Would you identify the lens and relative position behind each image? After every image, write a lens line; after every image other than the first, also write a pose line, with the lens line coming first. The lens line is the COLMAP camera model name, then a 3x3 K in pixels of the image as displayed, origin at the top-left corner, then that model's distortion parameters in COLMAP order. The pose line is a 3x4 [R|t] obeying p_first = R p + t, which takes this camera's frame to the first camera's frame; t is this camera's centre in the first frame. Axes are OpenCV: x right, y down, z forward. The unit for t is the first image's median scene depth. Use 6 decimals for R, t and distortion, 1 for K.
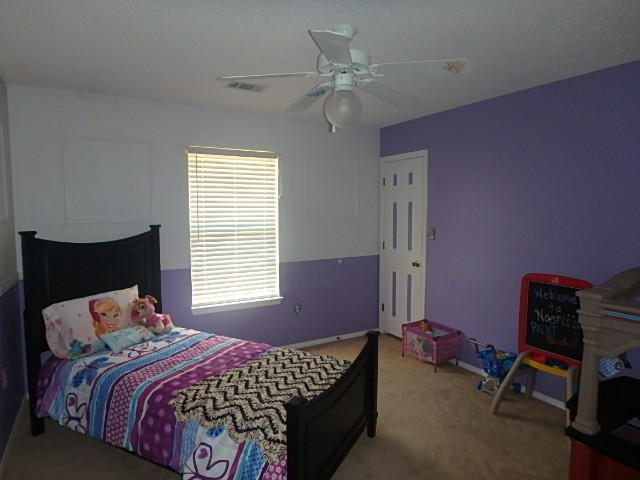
lens RADIAL K [[399.6, 0, 320.8], [0, 399.6, 240.7], [0, 0, 1]] dist [-0.031242, 0.002050]
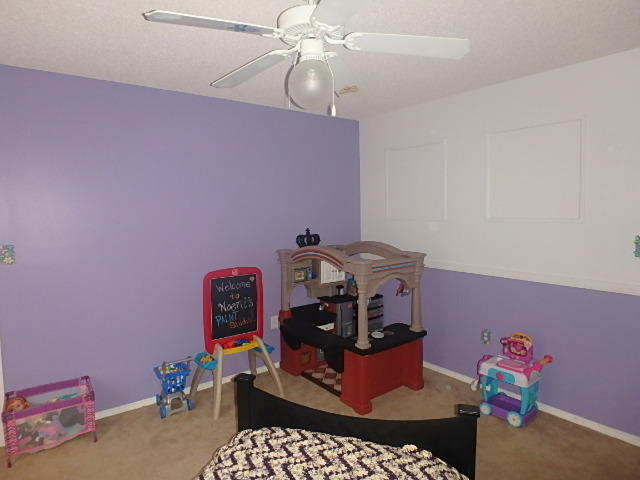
lens RADIAL K [[399.6, 0, 320.8], [0, 399.6, 238.9], [0, 0, 1]] dist [-0.031242, 0.002050]
pose [[-0.153084, -0.074553, 0.985397, -0.583253], [0.068536, 0.993948, 0.085847, -0.079535], [-0.985834, 0.080677, -0.147048, 0.904003]]
